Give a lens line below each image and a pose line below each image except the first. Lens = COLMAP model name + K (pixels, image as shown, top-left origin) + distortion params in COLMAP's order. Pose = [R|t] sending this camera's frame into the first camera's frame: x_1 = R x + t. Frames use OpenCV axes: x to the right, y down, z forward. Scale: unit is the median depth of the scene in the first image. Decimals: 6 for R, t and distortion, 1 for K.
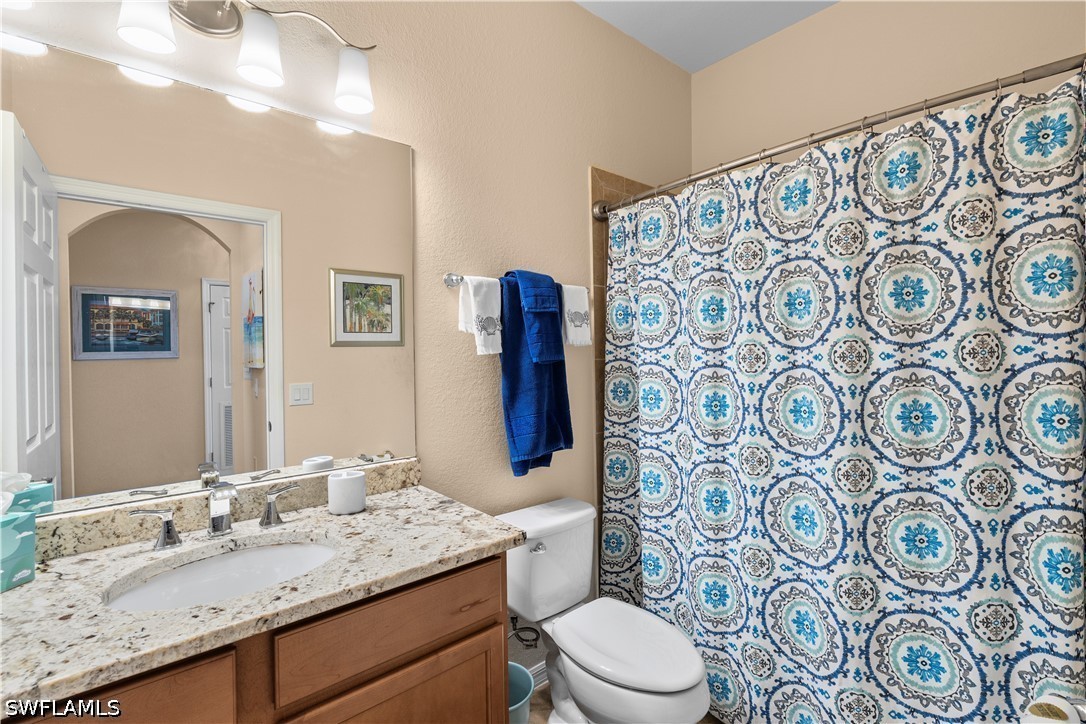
lens RADIAL K [[476.0, 0, 542.3], [0, 476.0, 352.8], [0, 0, 1]] dist [-0.008140, 0.001298]
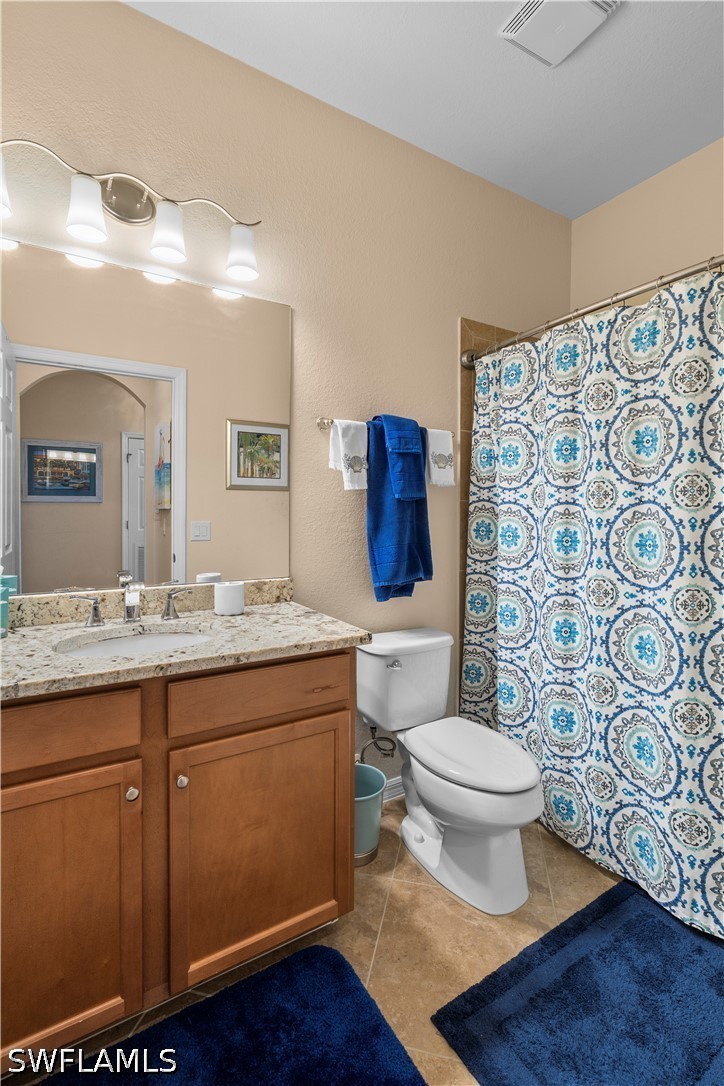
lens RADIAL K [[476.0, 0, 359.8], [0, 476.0, 511.1], [0, 0, 1]] dist [-0.008140, 0.001298]
pose [[0.987669, 0.019249, -0.155367, 0.082038], [-0.018266, 0.999803, 0.007753, 0.049522], [0.155486, -0.004819, 0.987826, -0.115237]]
